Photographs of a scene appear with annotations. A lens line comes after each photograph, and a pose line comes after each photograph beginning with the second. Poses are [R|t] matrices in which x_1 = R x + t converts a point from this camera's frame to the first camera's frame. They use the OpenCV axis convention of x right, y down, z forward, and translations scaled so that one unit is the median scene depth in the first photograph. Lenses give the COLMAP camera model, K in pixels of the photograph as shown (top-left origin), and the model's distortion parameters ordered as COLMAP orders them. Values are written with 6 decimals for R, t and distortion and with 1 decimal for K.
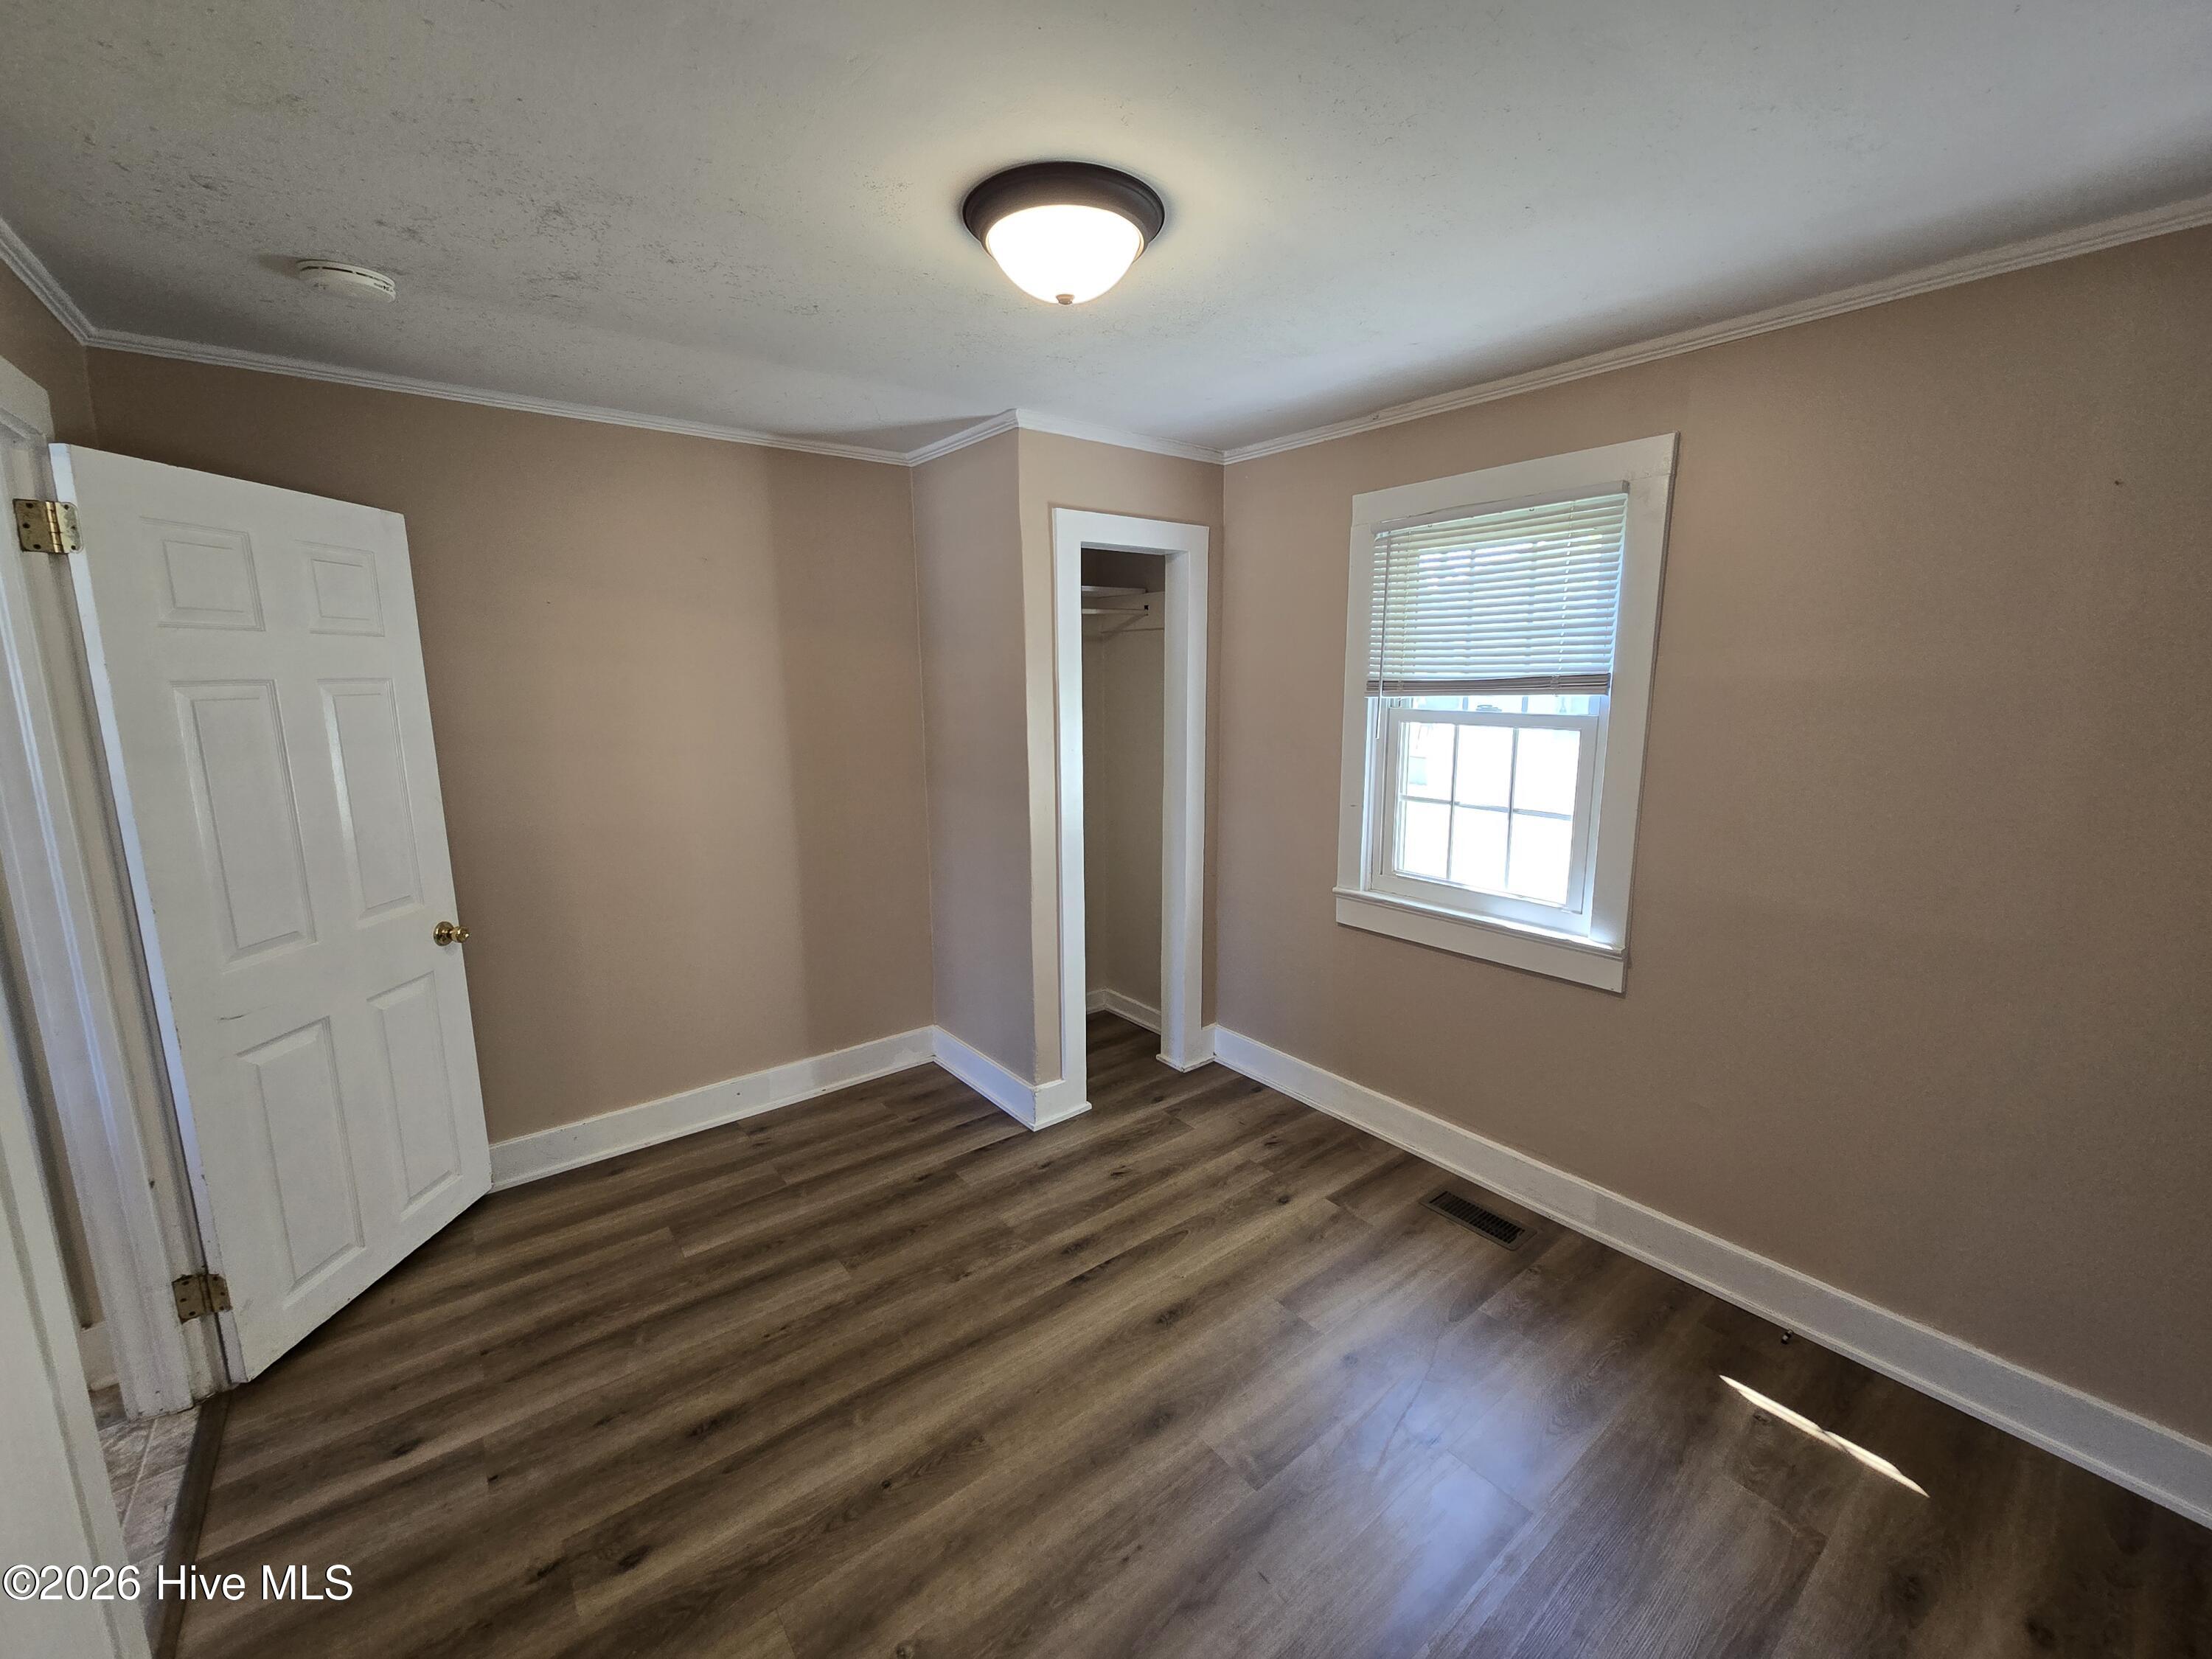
lens RADIAL K [[899.4, 0, 1117.5], [0, 899.4, 820.2], [0, 0, 1]] dist [0.010504, -0.000002]
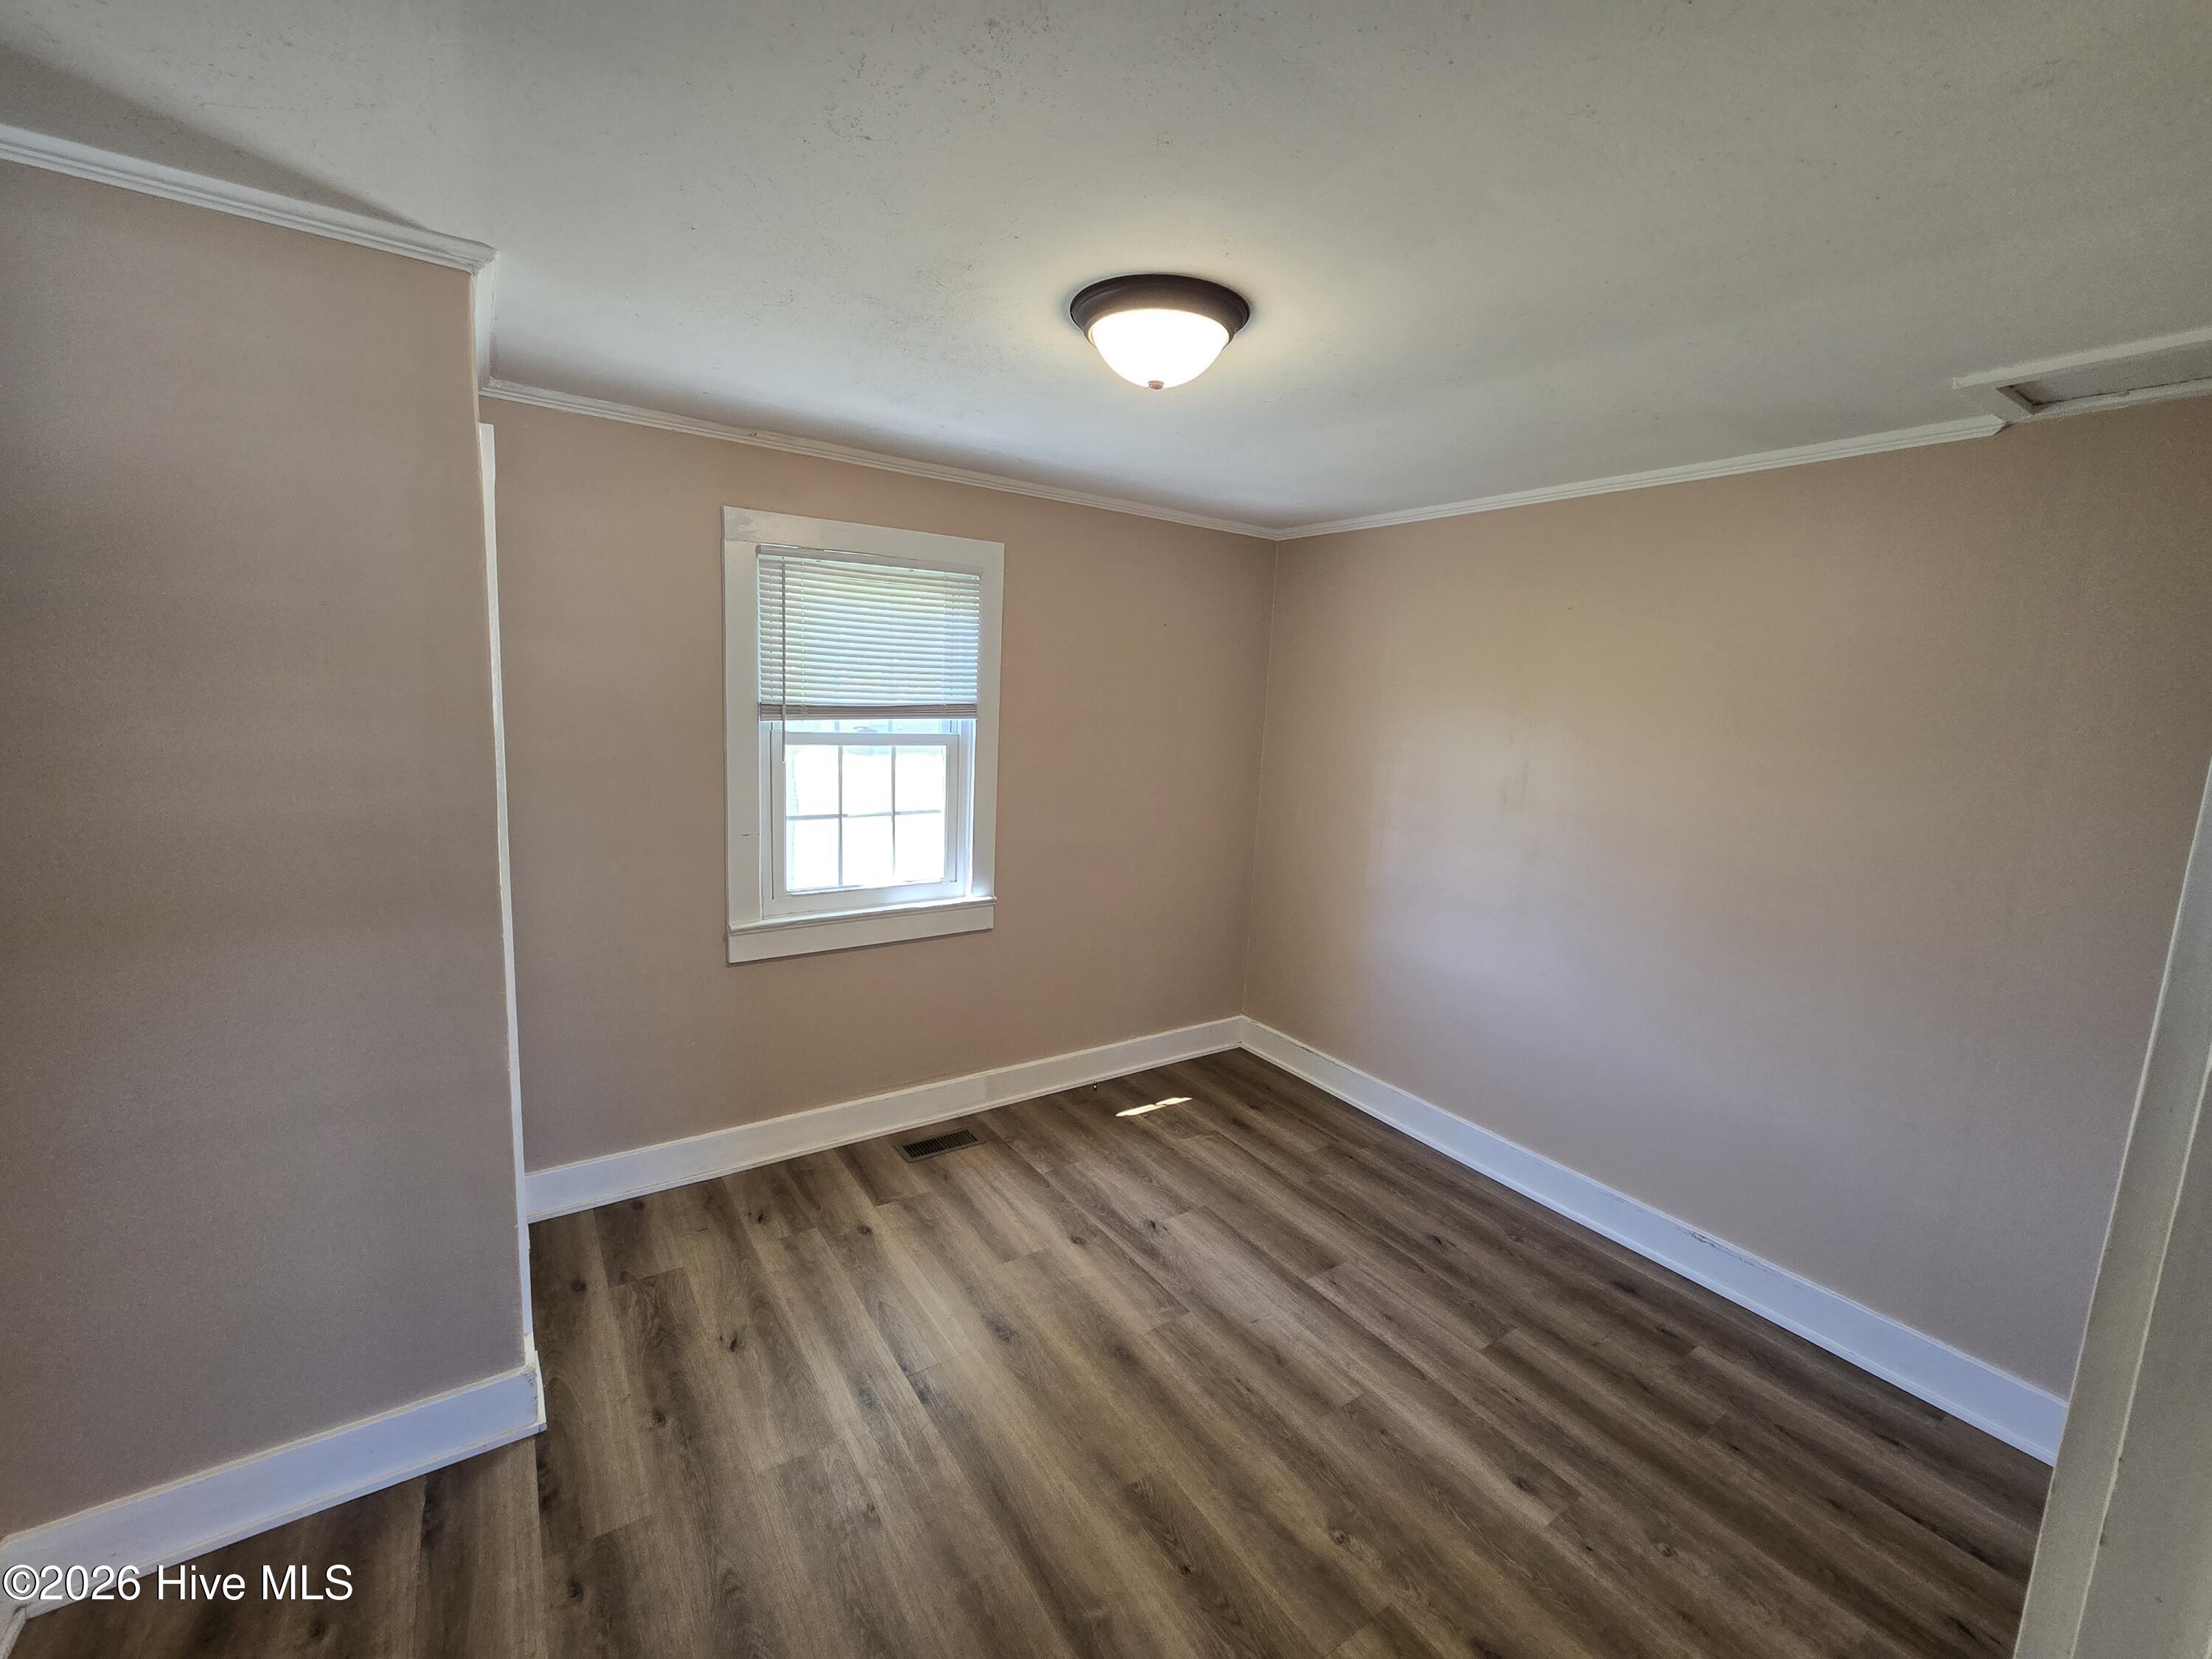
lens RADIAL K [[899.4, 0, 1117.5], [0, 899.4, 820.2], [0, 0, 1]] dist [0.010504, -0.000002]
pose [[0.082890, -0.130667, 0.987955, -0.772265], [0.125082, 0.984891, 0.119768, -0.115745], [-0.988678, 0.113648, 0.097982, 0.624205]]
